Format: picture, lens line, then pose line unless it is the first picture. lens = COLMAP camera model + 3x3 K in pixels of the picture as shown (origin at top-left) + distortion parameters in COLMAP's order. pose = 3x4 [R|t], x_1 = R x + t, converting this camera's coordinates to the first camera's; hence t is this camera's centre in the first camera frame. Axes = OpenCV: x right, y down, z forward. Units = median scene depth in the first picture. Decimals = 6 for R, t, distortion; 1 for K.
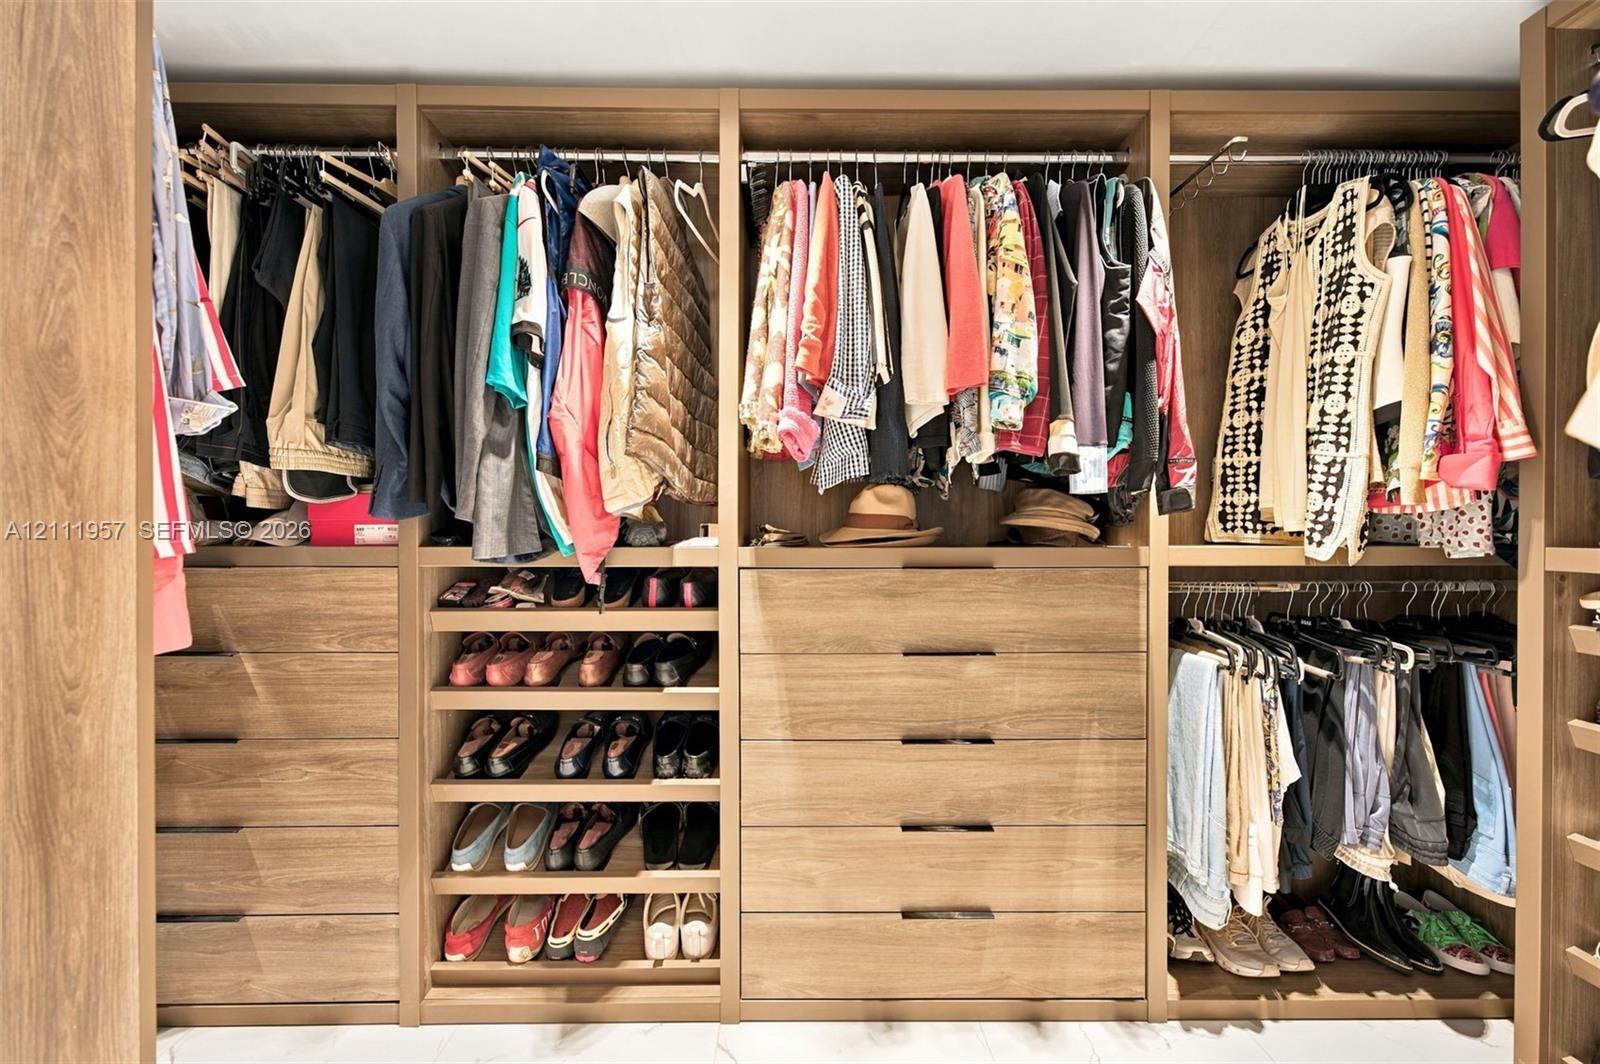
lens RADIAL K [[635.6, 0, 795.4], [0, 635.6, 546.3], [0, 0, 1]] dist [-0.000297, 0.000343]
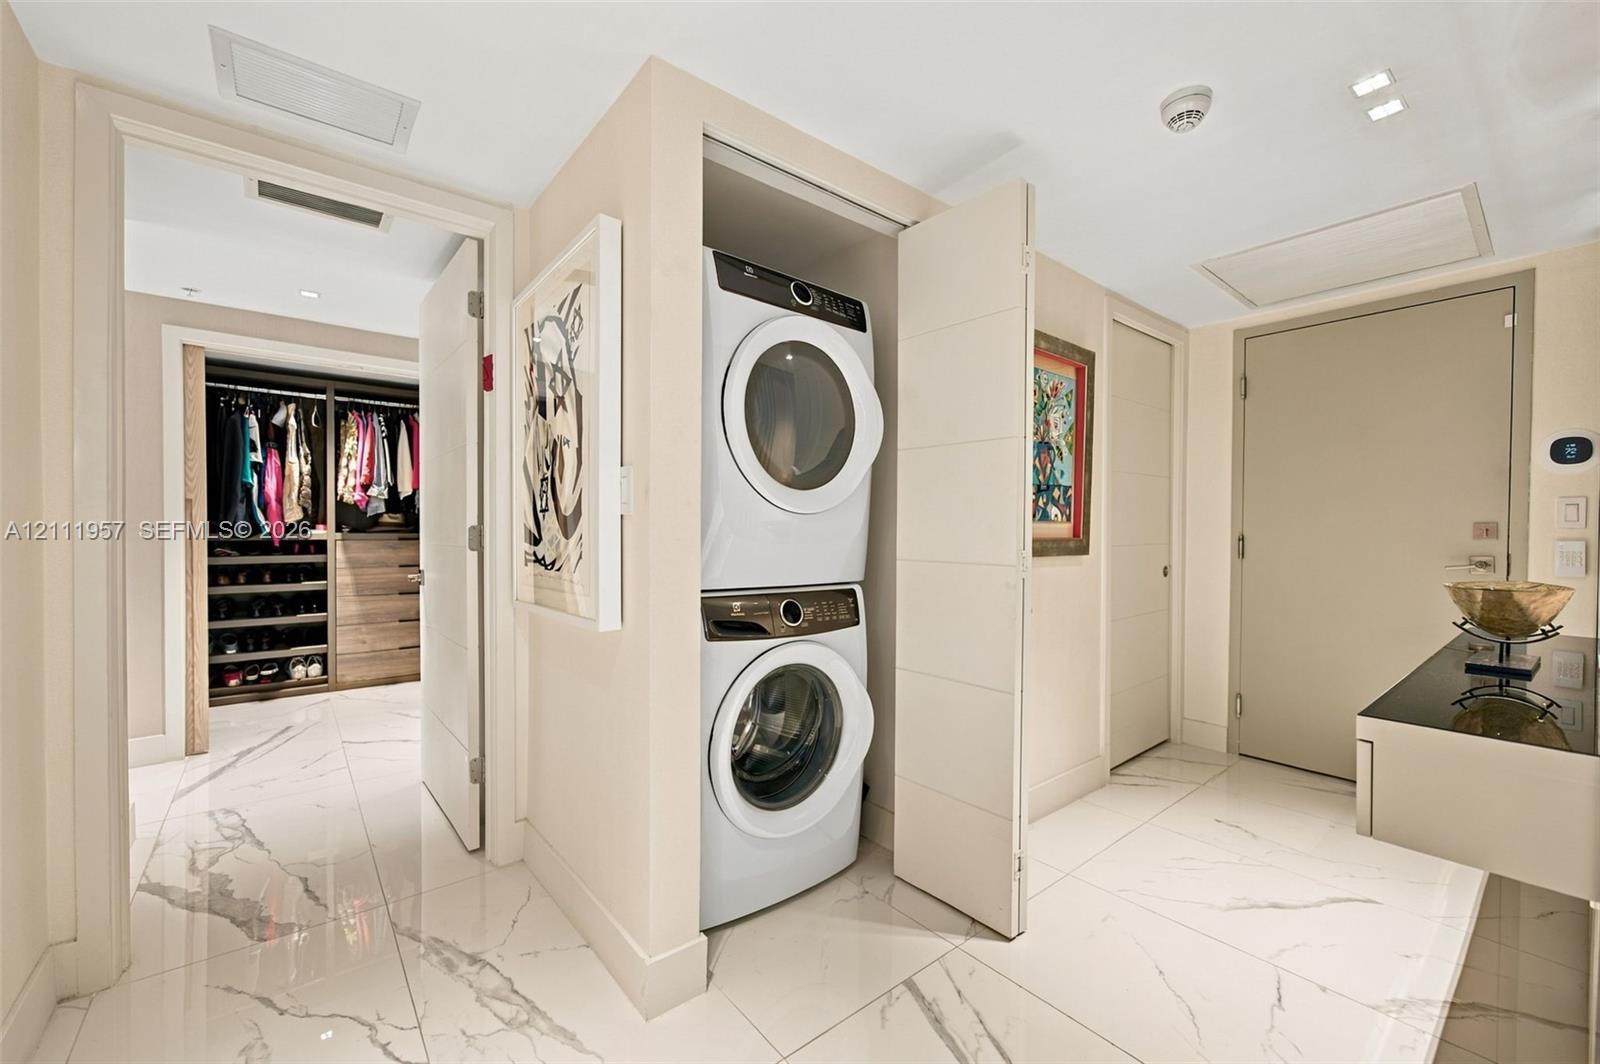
lens RADIAL K [[635.6, 0, 793.5], [0, 635.6, 538.5], [0, 0, 1]] dist [-0.000297, 0.000343]
pose [[0.788572, -0.003331, 0.614934, -0.229297], [-0.005048, 0.999917, 0.011890, -0.020259], [-0.614922, -0.012480, 0.788489, -2.712285]]
